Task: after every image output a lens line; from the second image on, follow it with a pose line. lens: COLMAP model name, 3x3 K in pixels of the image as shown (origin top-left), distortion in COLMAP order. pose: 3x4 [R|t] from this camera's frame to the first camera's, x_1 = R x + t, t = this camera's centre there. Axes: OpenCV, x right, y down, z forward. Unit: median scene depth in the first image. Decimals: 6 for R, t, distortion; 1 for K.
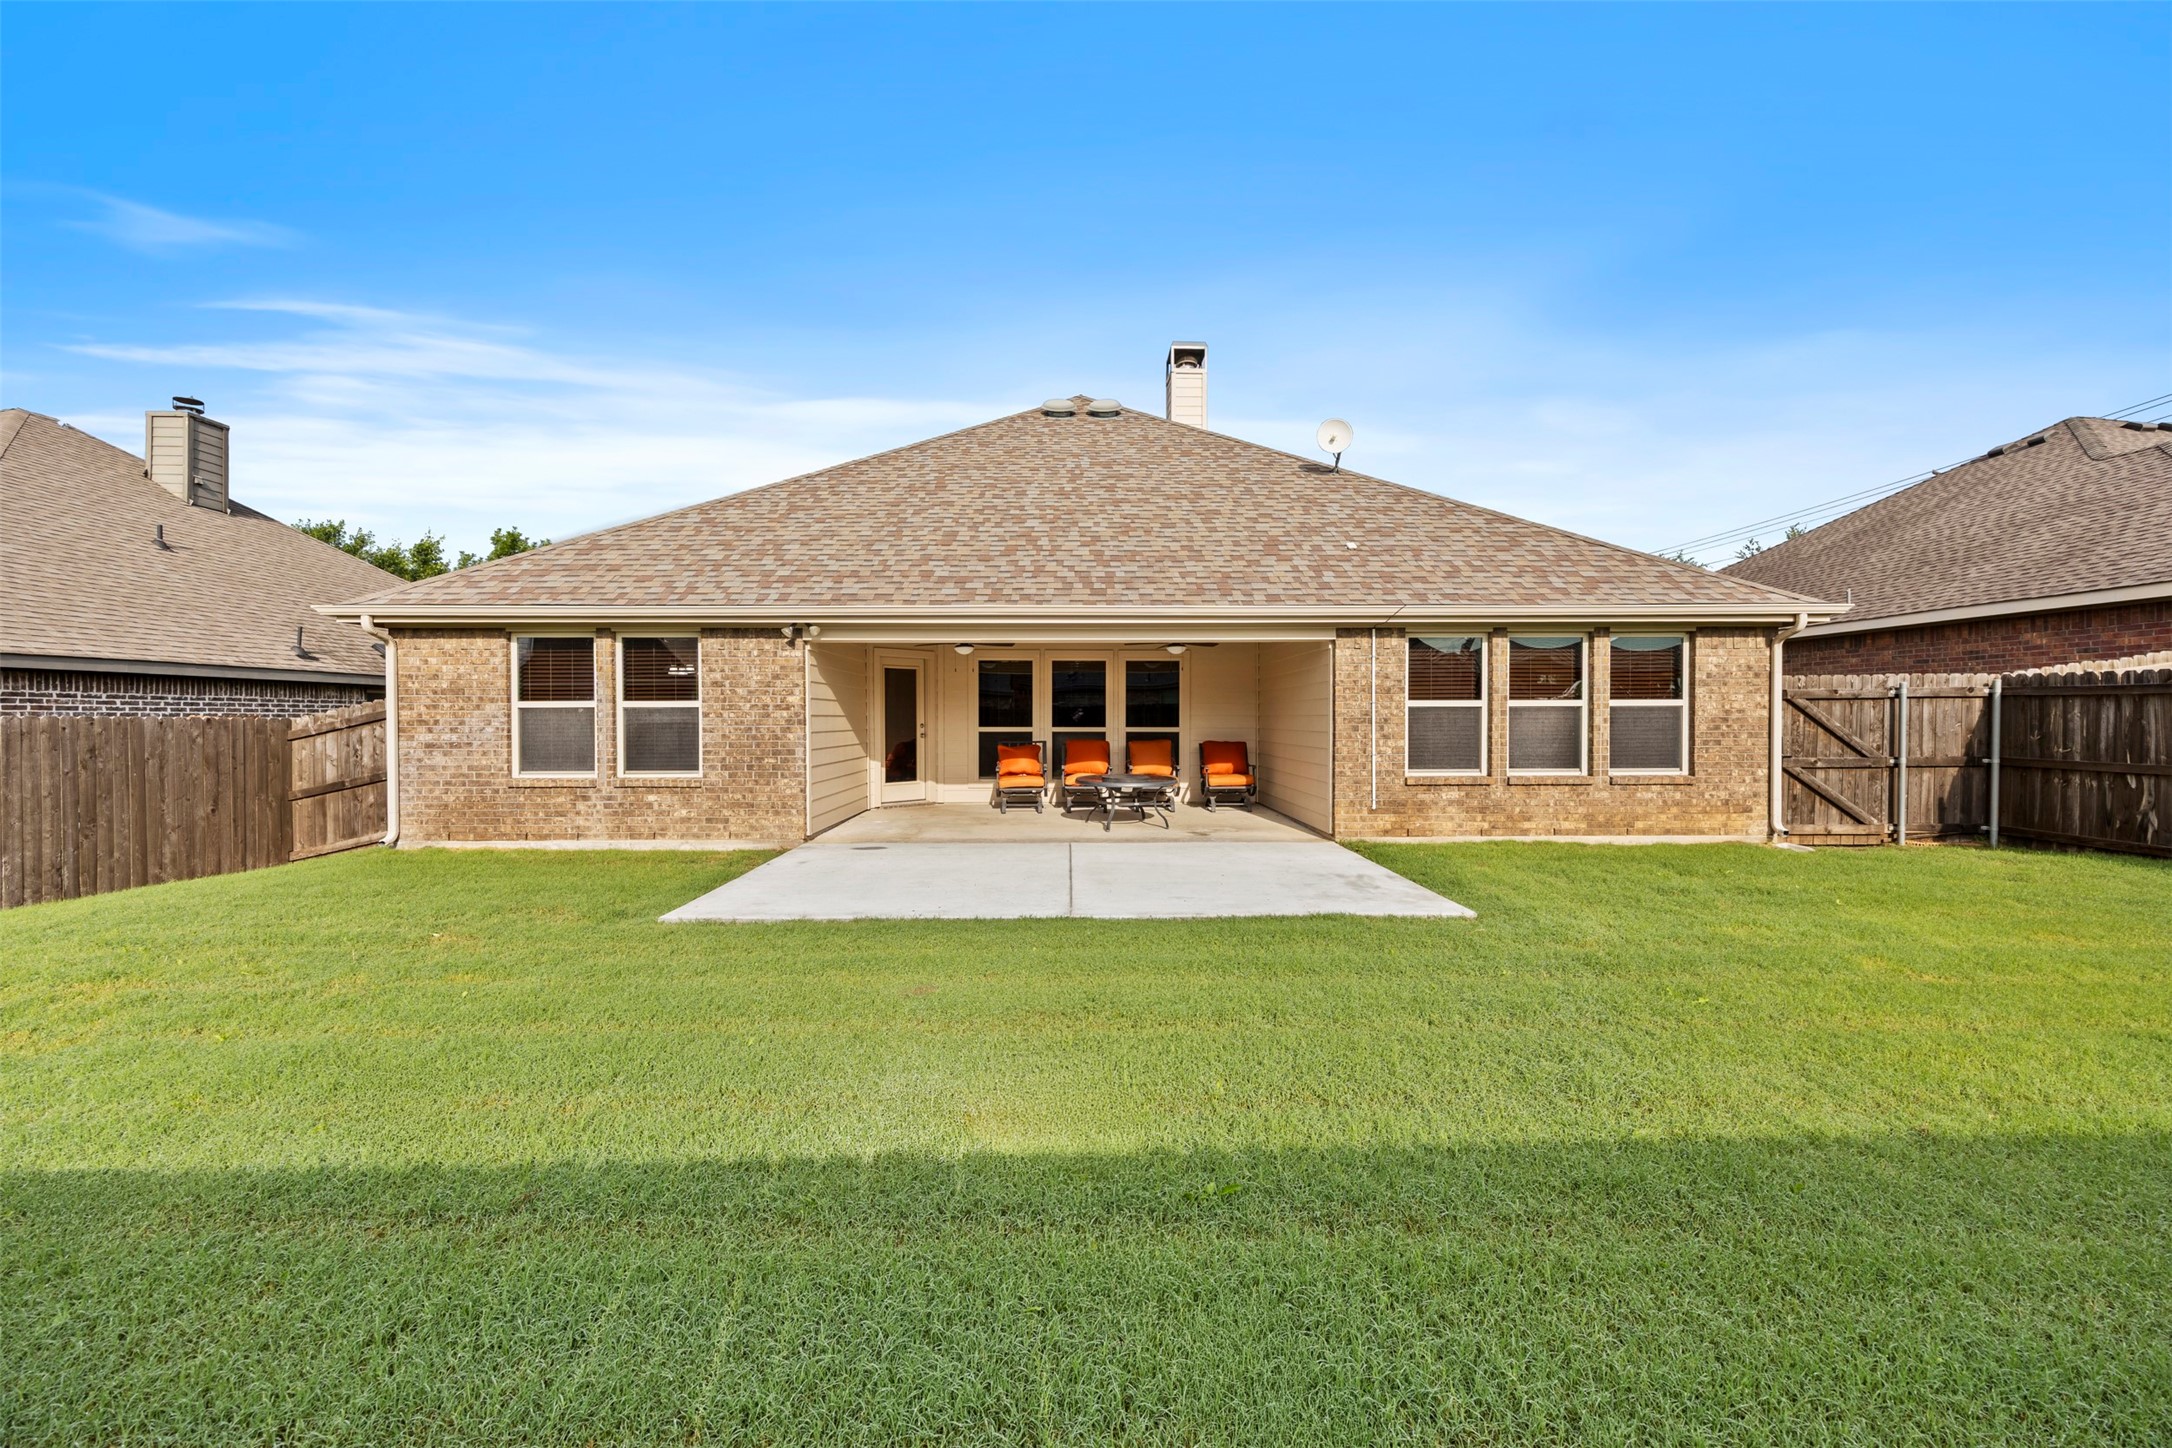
lens RADIAL K [[828.7, 0, 1096.2], [0, 828.7, 726.4], [0, 0, 1]] dist [-0.002717, -0.000486]
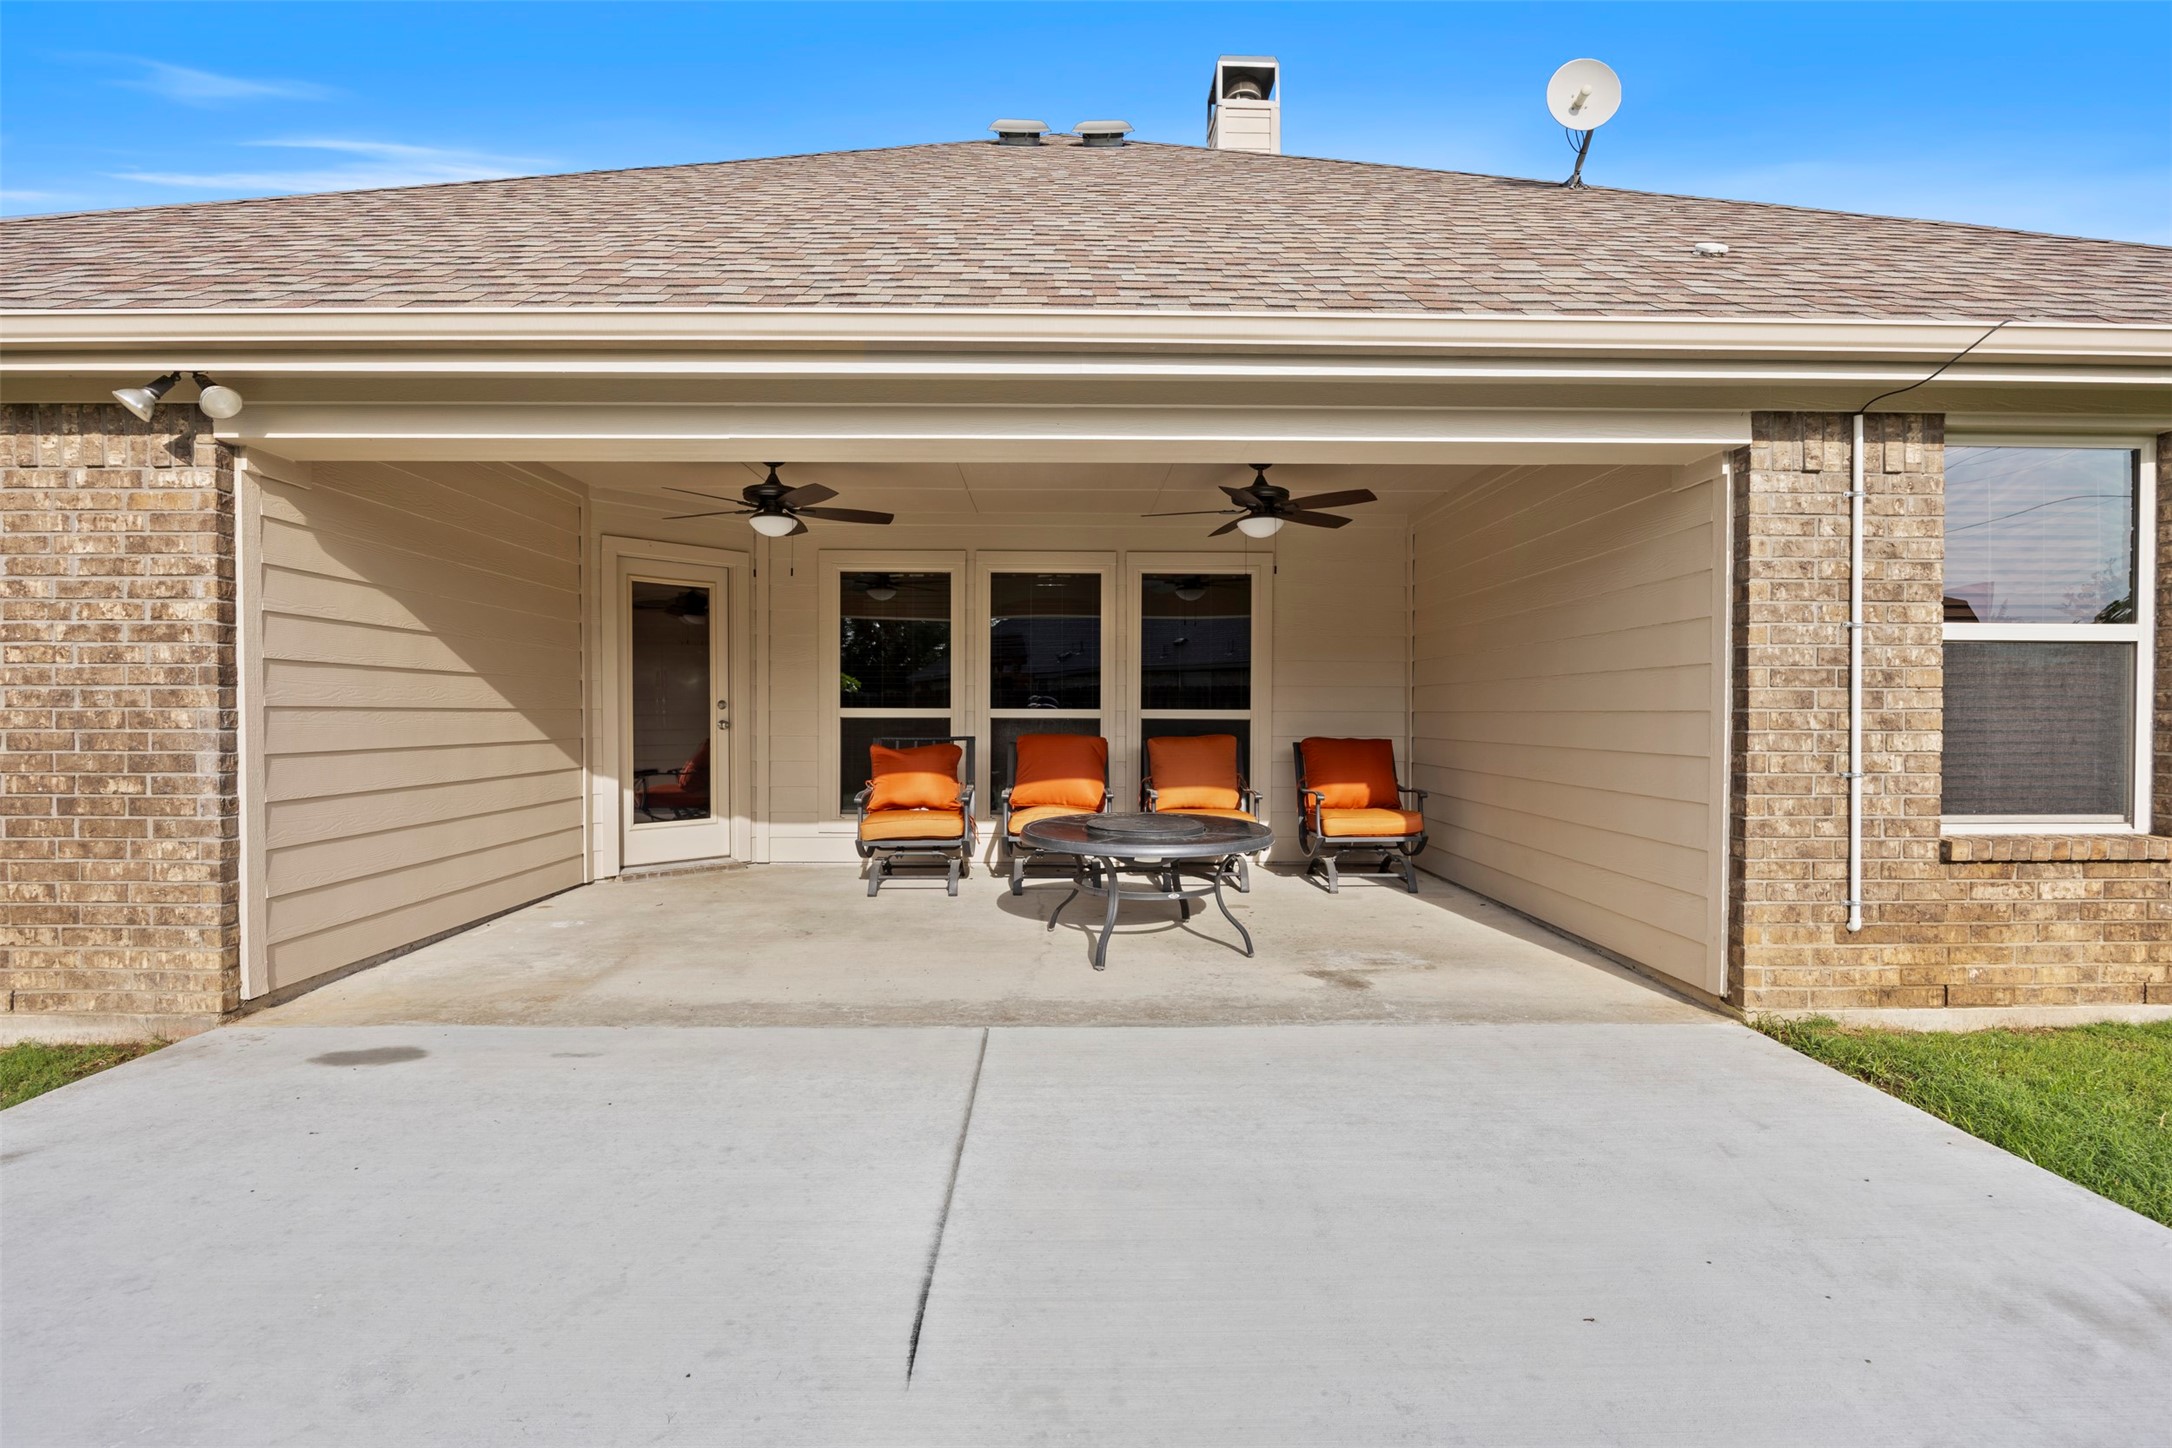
lens RADIAL K [[1058.2, 0, 1077.6], [0, 1058.2, 719.1], [0, 0, 1]] dist [-0.001942, 0.000079]
pose [[0.999845, 0.002597, -0.017389, 0.009677], [-0.002640, 0.999994, -0.002441, 0.009210], [0.017382, 0.002487, 0.999846, 0.402600]]
